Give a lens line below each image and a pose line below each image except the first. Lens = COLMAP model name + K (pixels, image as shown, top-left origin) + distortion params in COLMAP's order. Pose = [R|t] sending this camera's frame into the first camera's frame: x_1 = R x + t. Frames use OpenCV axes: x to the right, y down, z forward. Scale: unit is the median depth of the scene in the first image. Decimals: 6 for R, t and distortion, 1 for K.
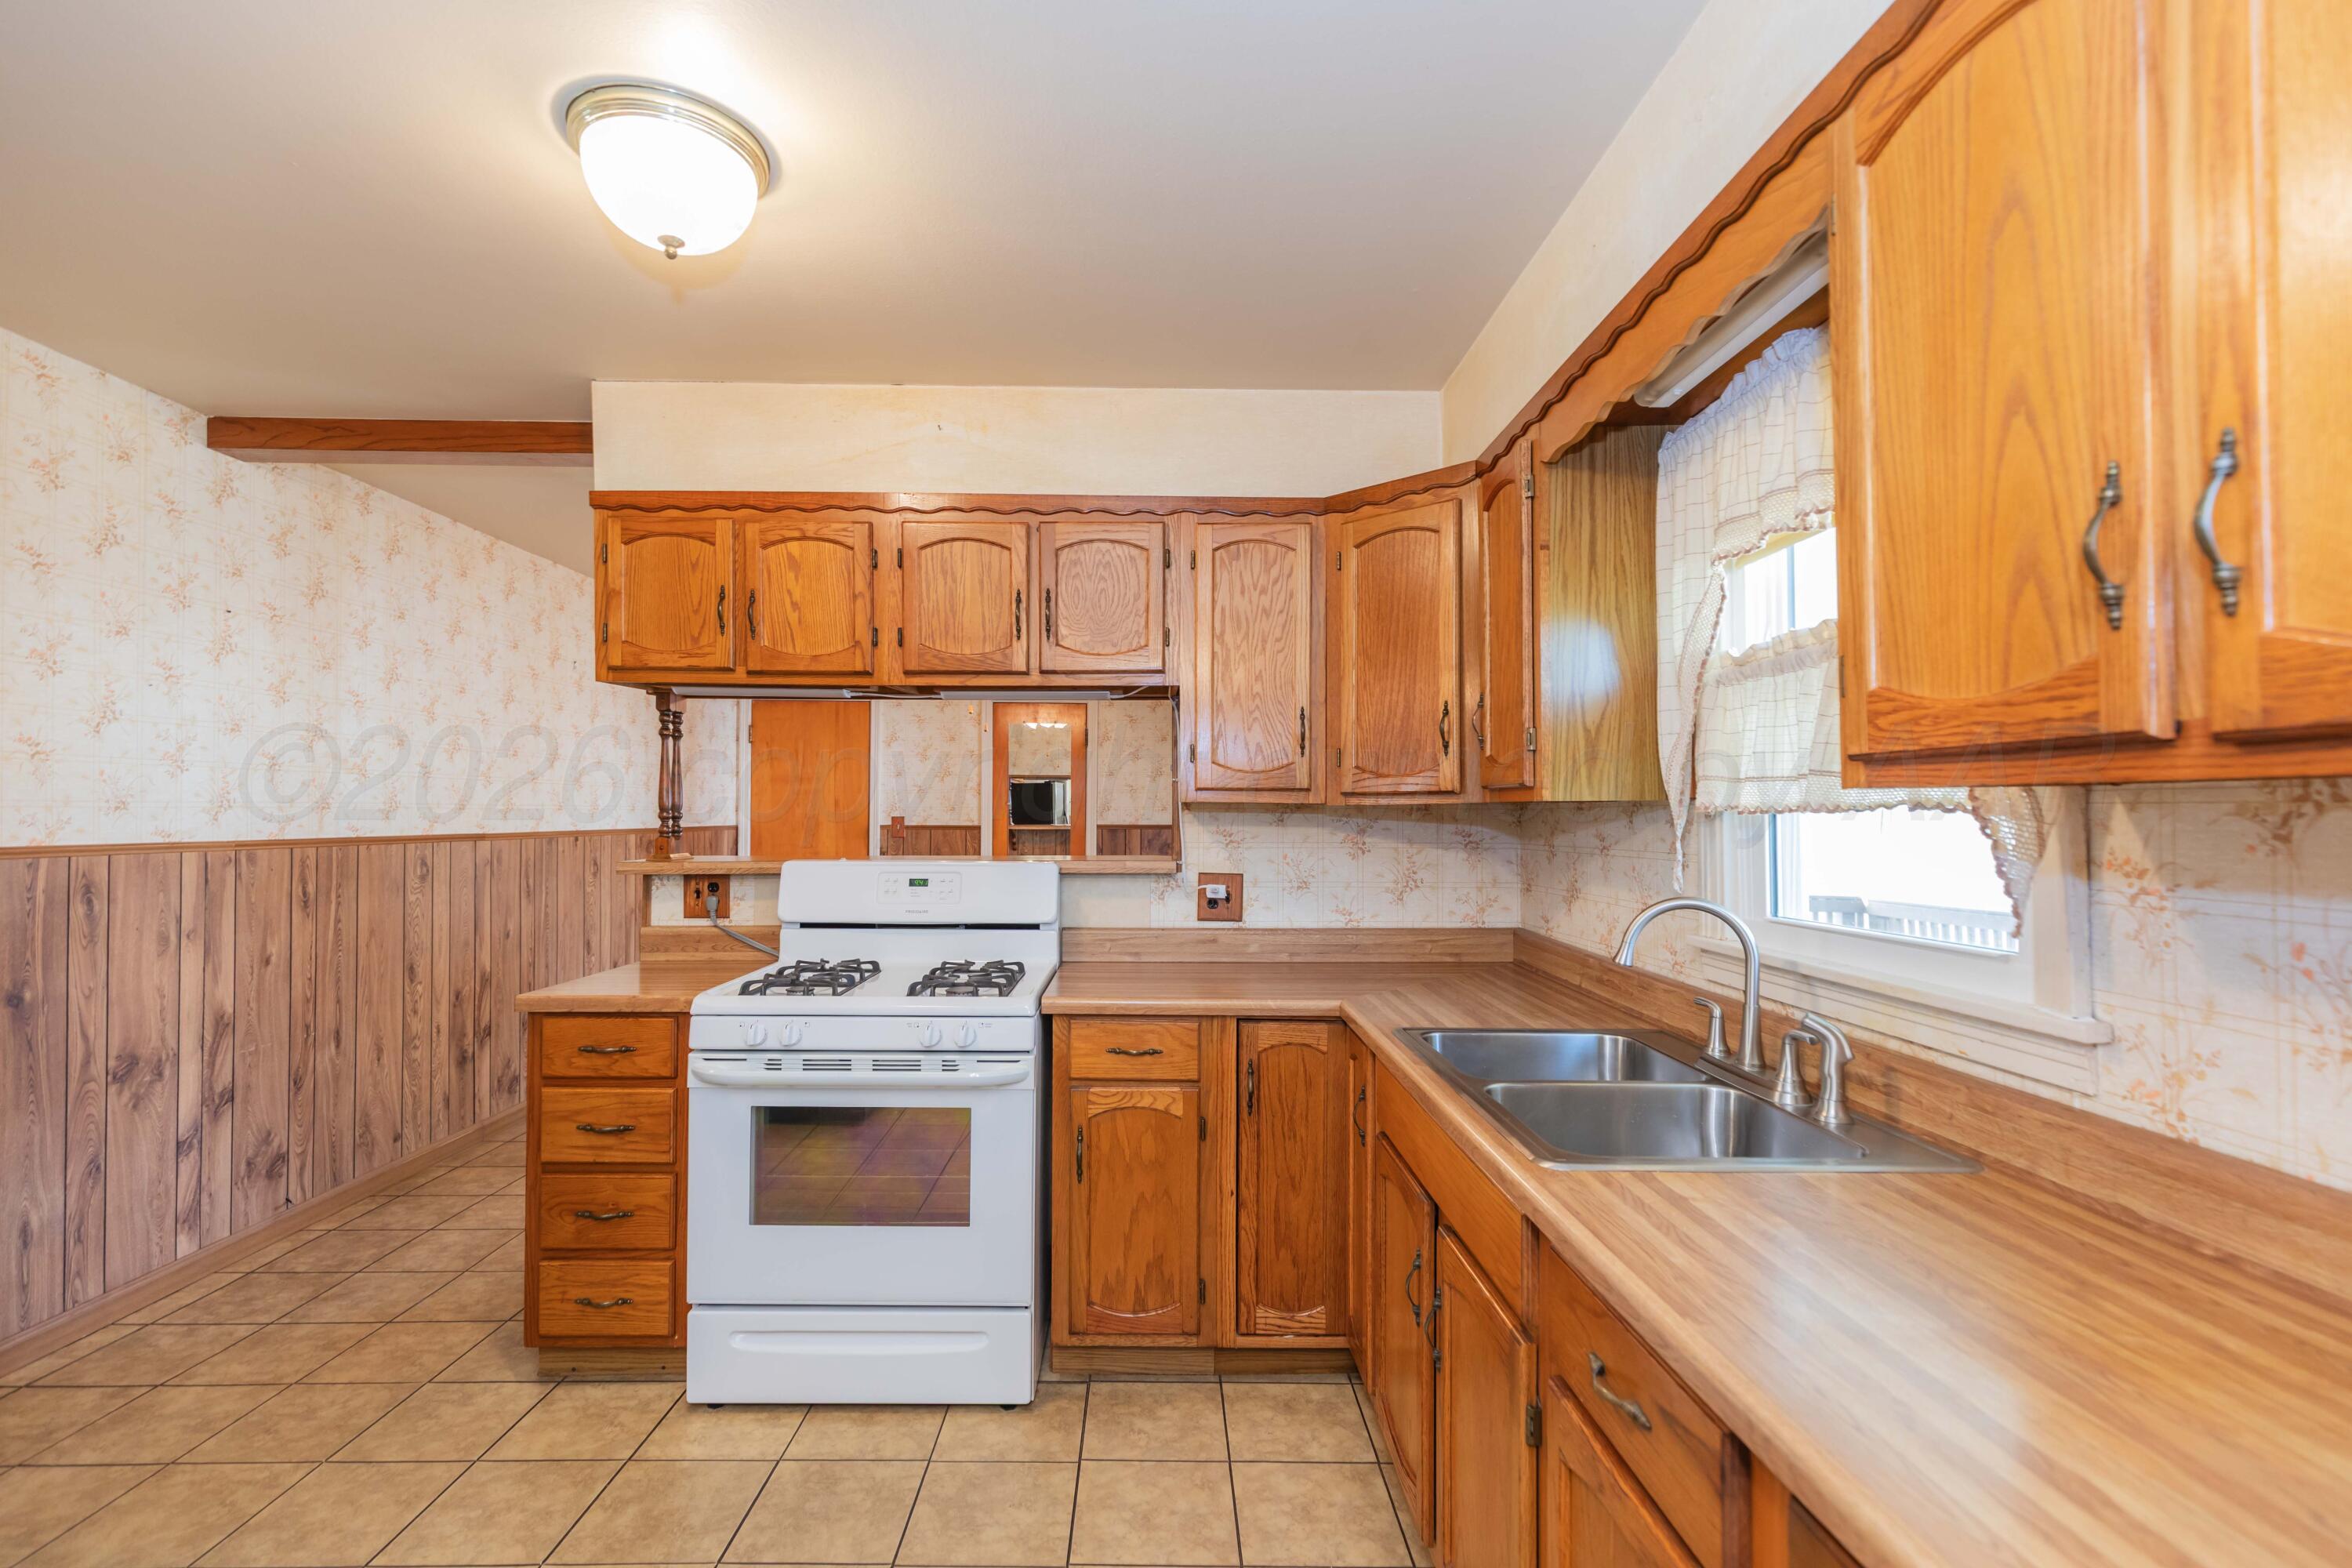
lens RADIAL K [[1079.8, 0, 1152.9], [0, 1079.8, 806.3], [0, 0, 1]] dist [0.007459, -0.000729]
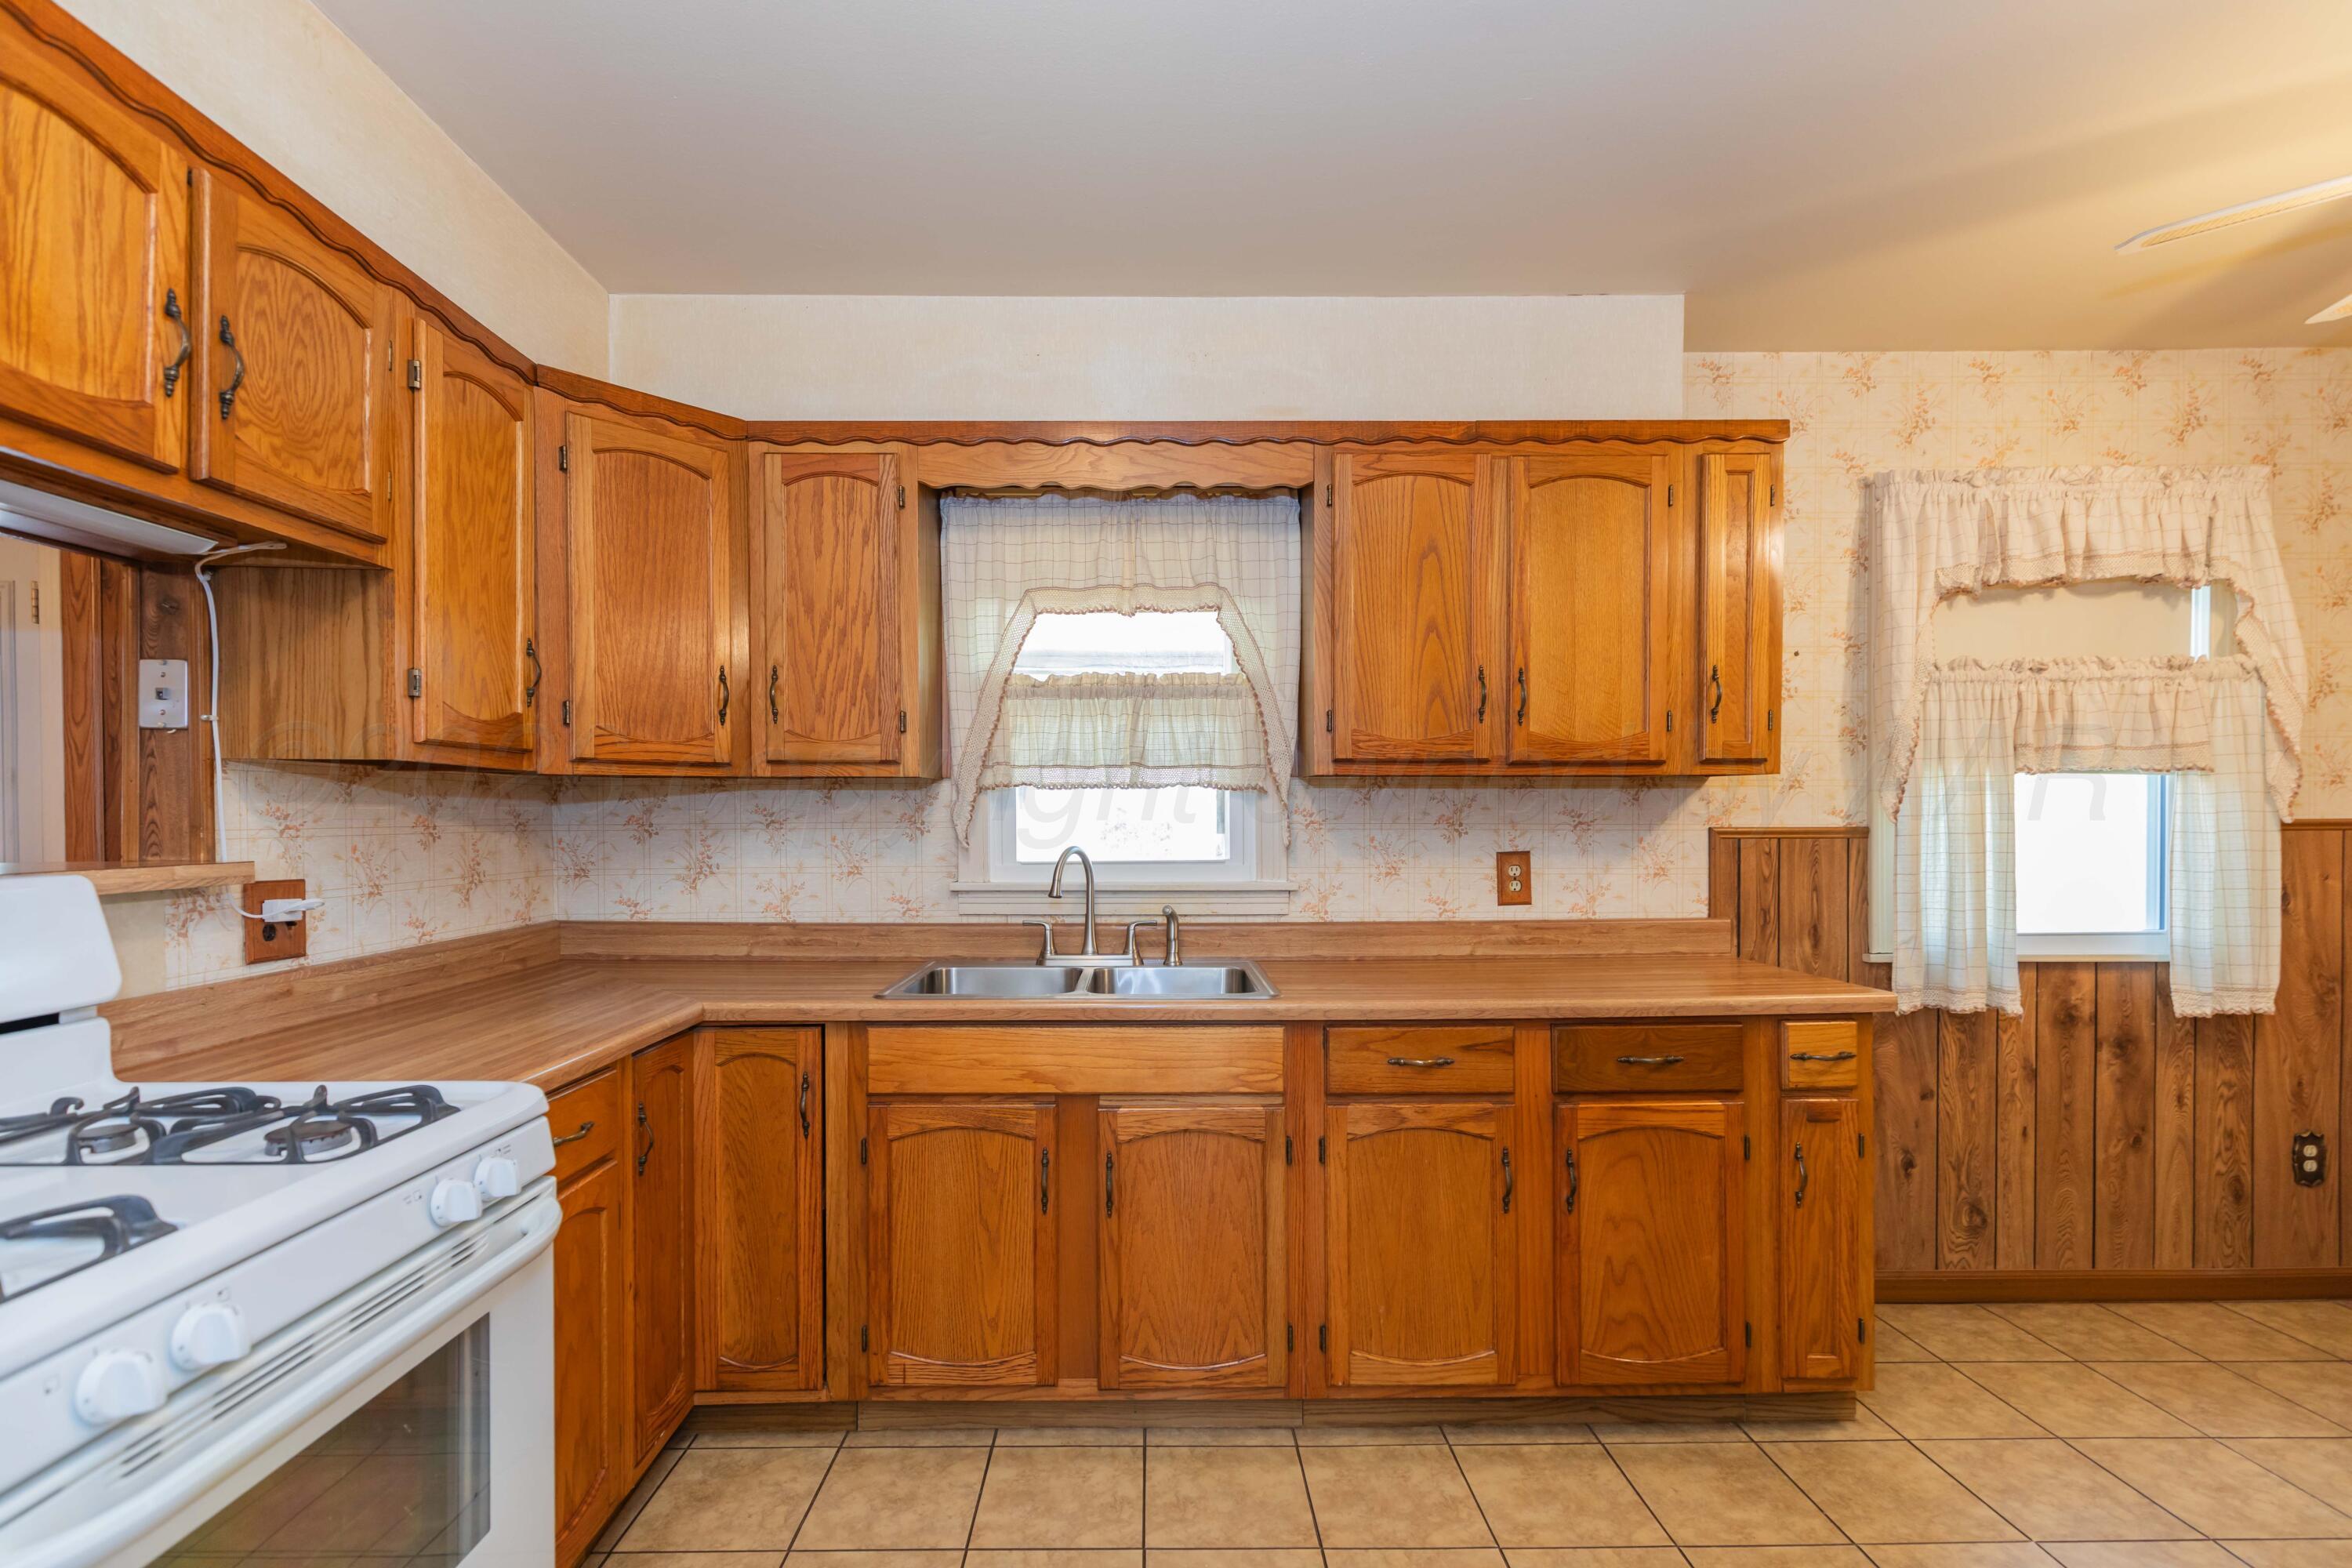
lens RADIAL K [[1064.0, 0, 1158.7], [0, 1064.0, 830.4], [0, 0, 1]] dist [0.004956, -0.001043]
pose [[-0.008100, -0.017893, 0.999807, -0.596156], [-0.004303, 0.999831, 0.017859, 0.023873], [-0.999958, -0.004157, -0.008175, 0.574538]]
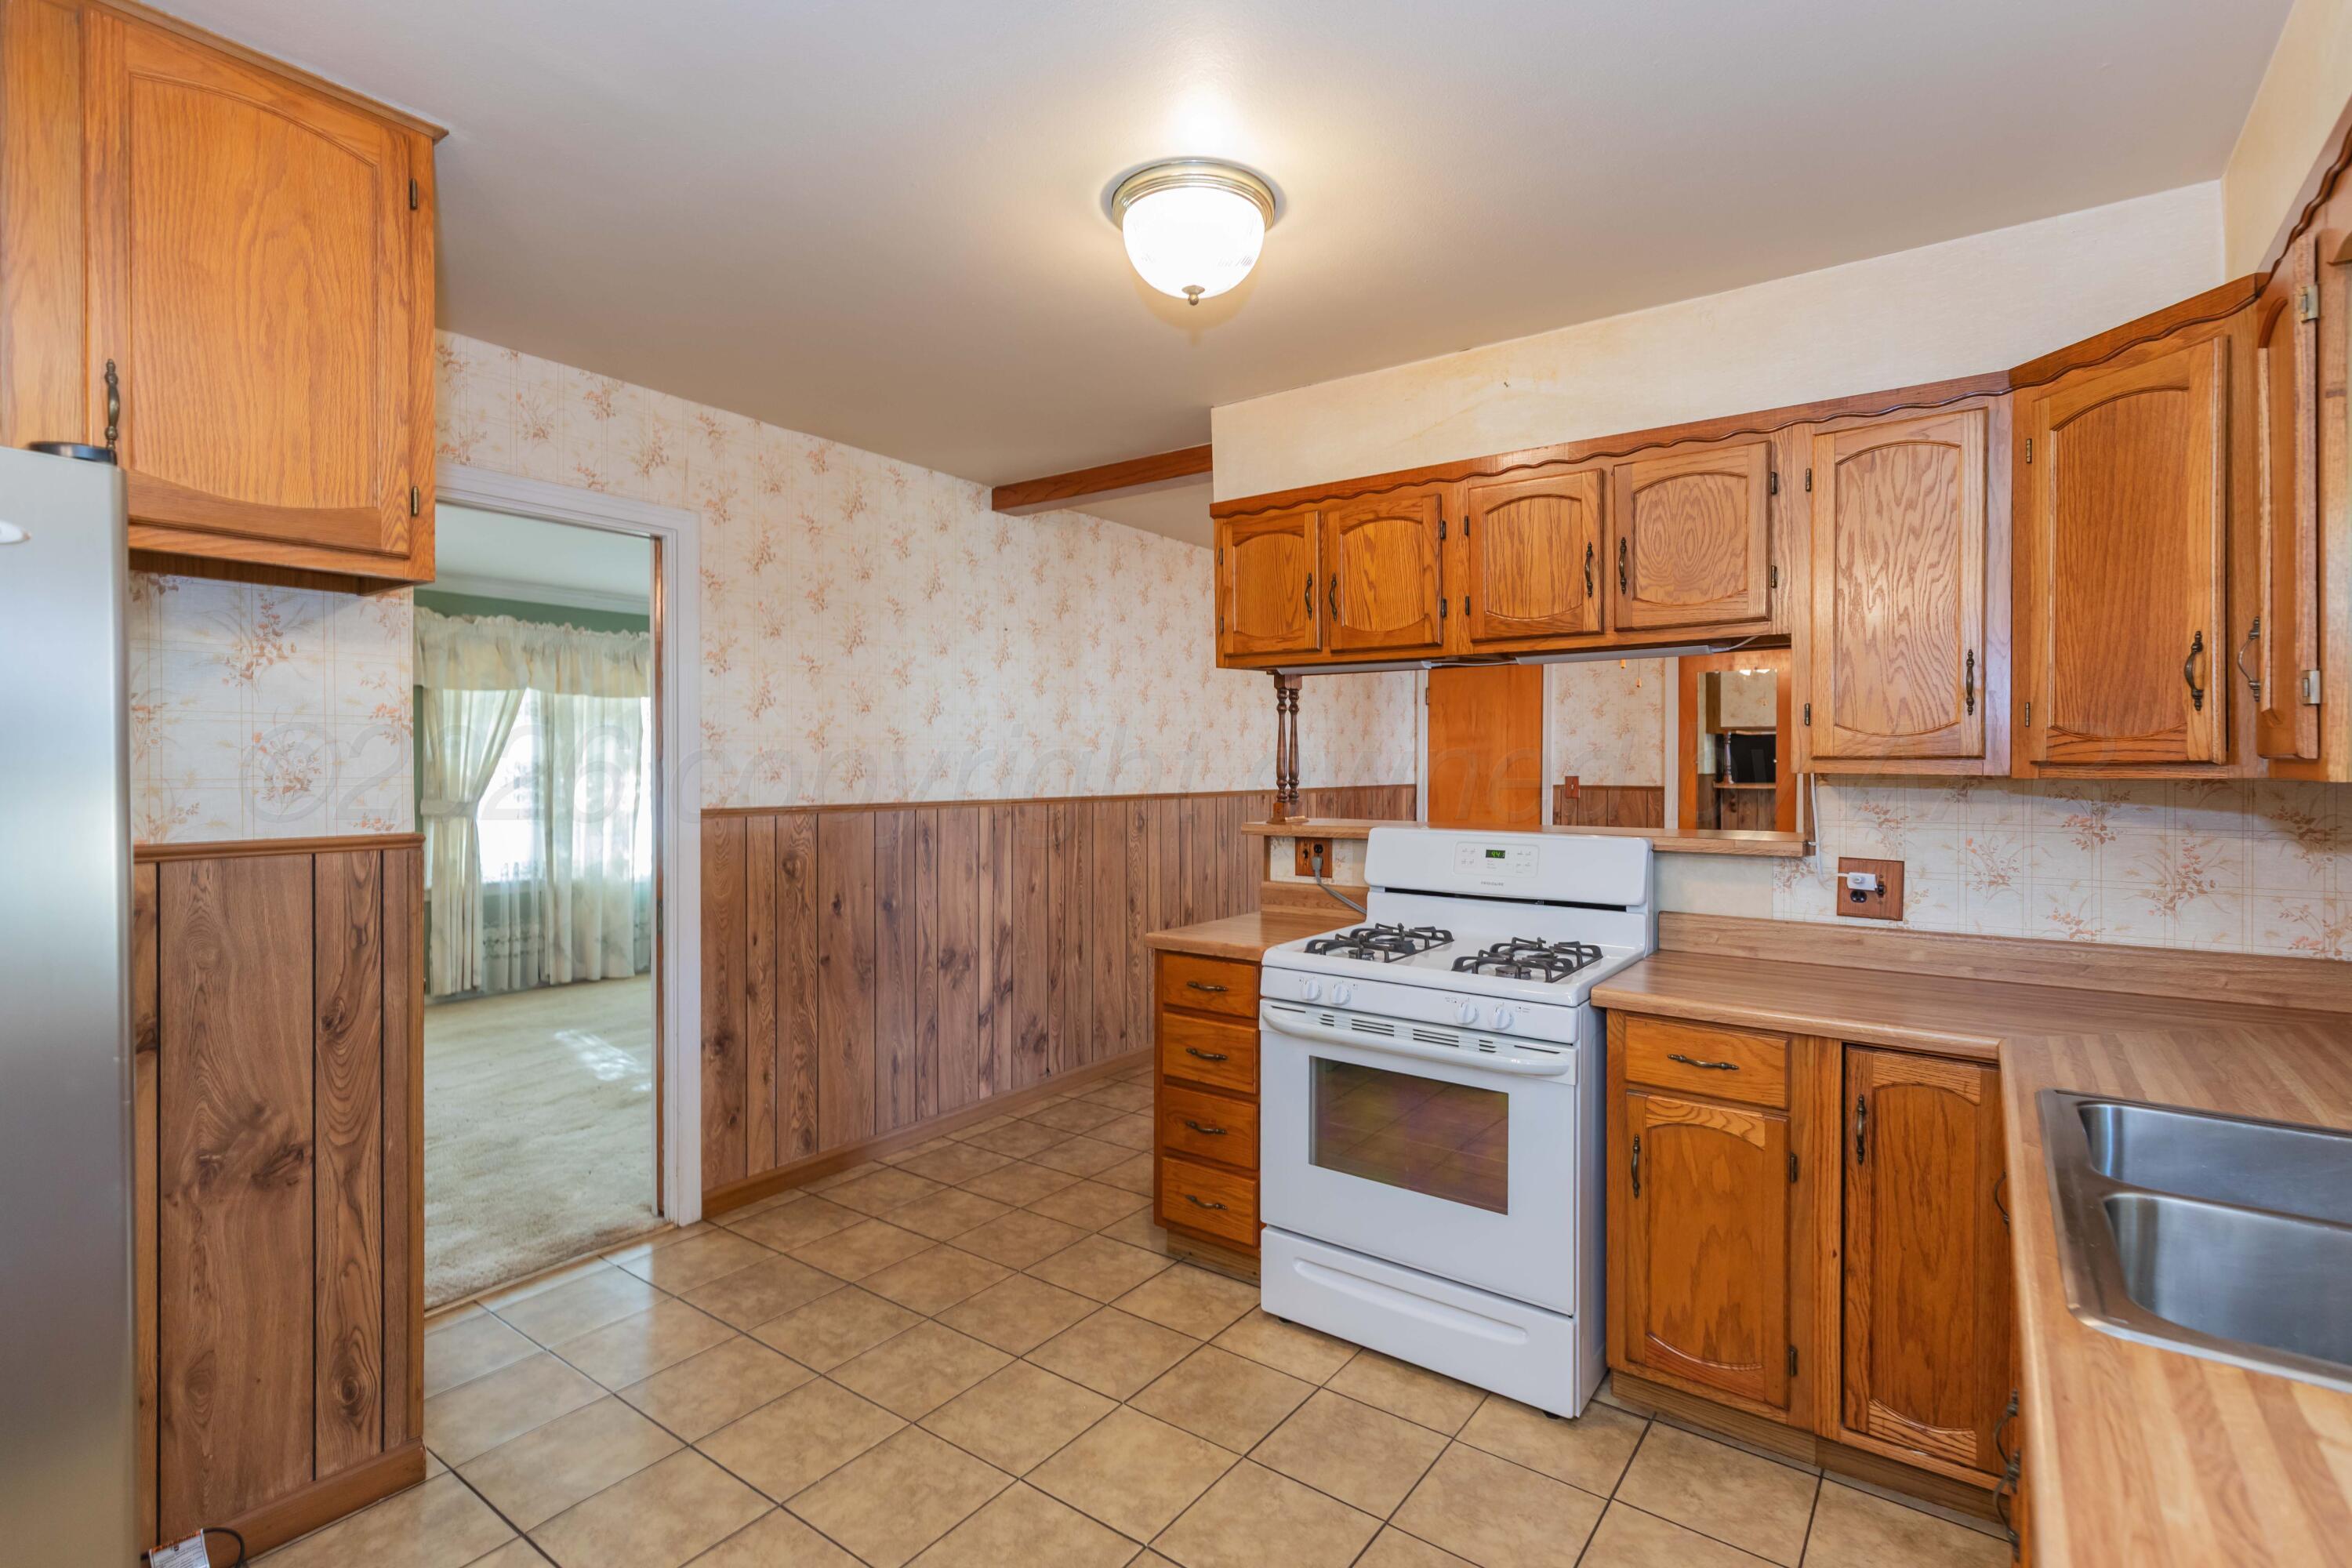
lens RADIAL K [[1086.5, 0, 1182.2], [0, 1086.5, 774.5], [0, 0, 1]] dist [0.012958, -0.008783]
pose [[0.805177, 0.002566, -0.593029, 0.147435], [0.006488, 0.999893, 0.013136, -0.017236], [0.592999, -0.014424, 0.805074, 0.041809]]
